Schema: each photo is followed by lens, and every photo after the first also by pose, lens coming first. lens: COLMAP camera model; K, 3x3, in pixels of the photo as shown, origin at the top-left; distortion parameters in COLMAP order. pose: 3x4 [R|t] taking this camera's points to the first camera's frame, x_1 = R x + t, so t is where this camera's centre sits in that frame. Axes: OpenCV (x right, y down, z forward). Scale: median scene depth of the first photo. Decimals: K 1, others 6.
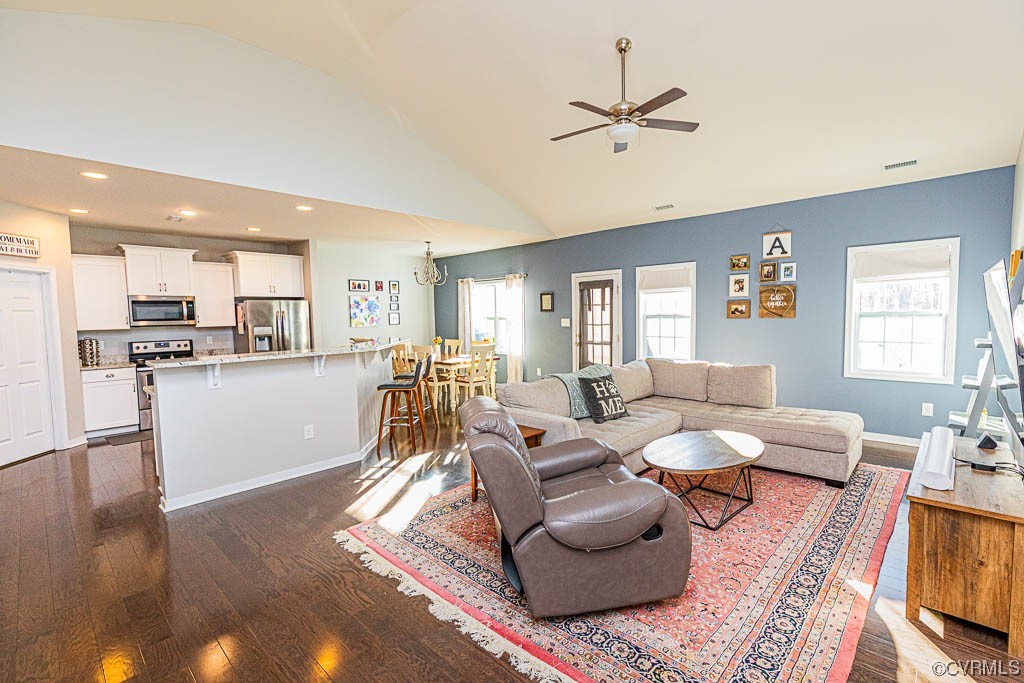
lens RADIAL K [[461.4, 0, 510.2], [0, 461.4, 344.9], [0, 0, 1]] dist [0.010402, 0.000221]
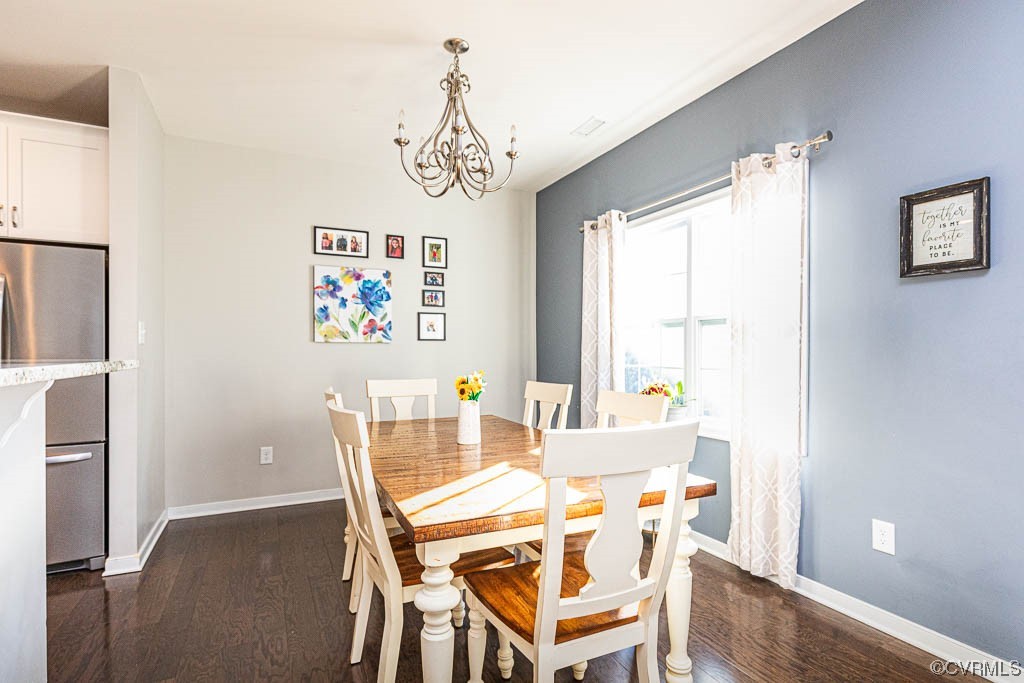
lens RADIAL K [[504.8, 0, 515.1], [0, 504.8, 353.7], [0, 0, 1]] dist [0.000978, 0.000230]
pose [[0.943121, 0.022316, -0.331699, -0.038286], [-0.042975, 0.997557, -0.055077, -0.014726], [0.329659, 0.066200, 0.941776, 0.853360]]
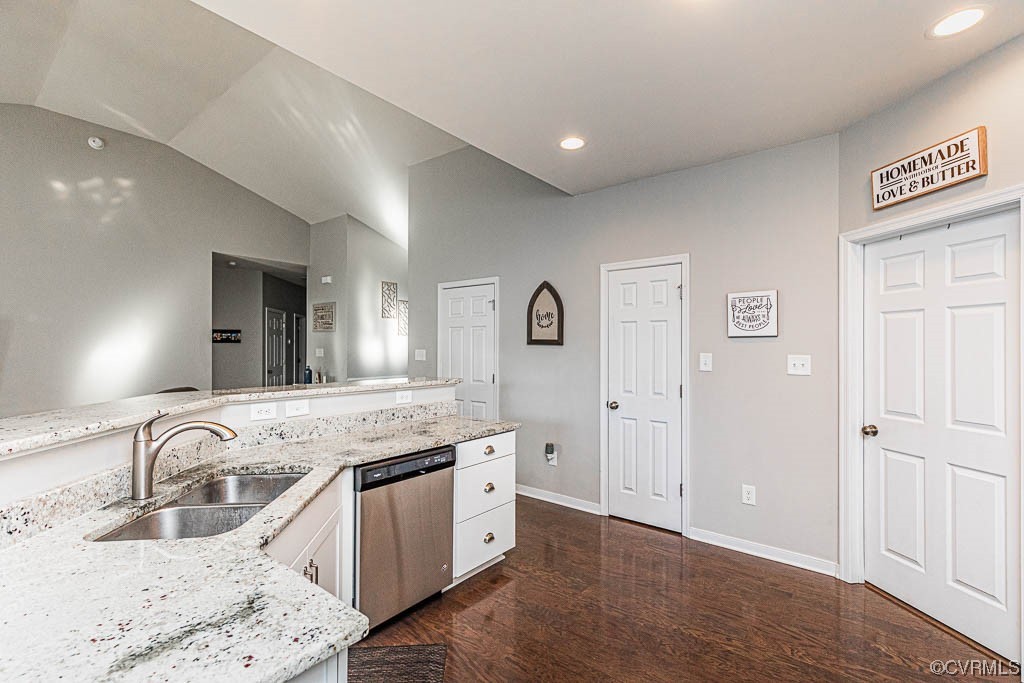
lens RADIAL K [[463.7, 0, 513.8], [0, 463.7, 339.2], [0, 0, 1]] dist [0.014551, 0.000146]
pose [[-0.996193, 0.018923, -0.085099, -0.434065], [0.013879, 0.998133, 0.059477, -0.056120], [0.086066, 0.058069, -0.994596, 1.061657]]
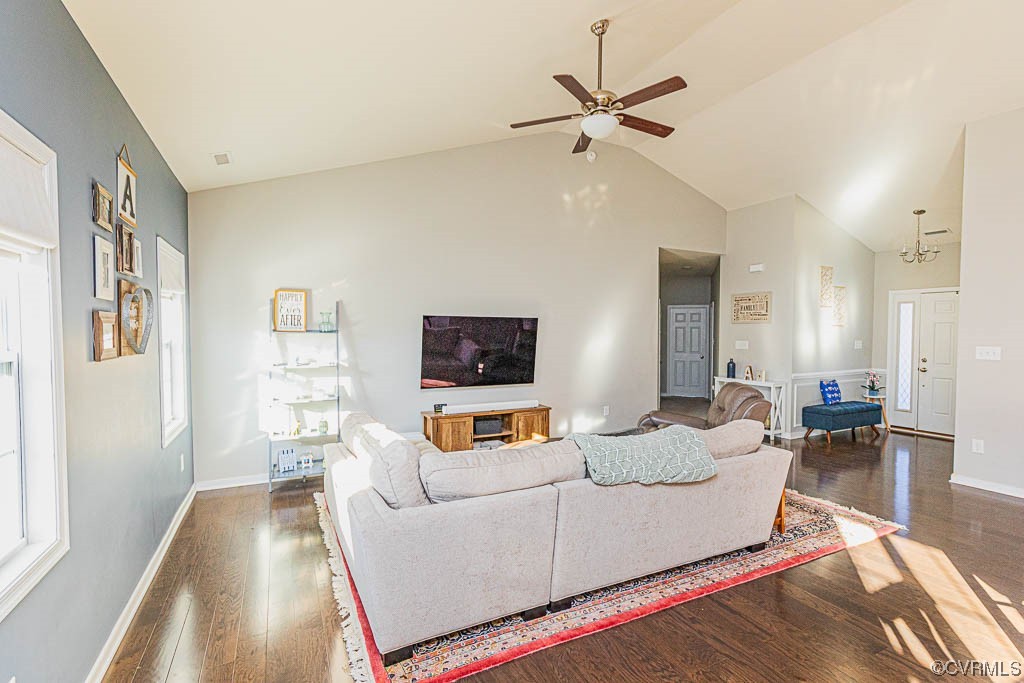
lens RADIAL K [[468.2, 0, 512.0], [0, 468.2, 341.5], [0, 0, 1]] dist [0.000241, -0.000059]
pose [[-0.942615, 0.009409, 0.333750, 0.063113], [0.038480, 0.996004, 0.080599, -0.078642], [-0.331658, 0.088817, -0.939210, 1.093564]]
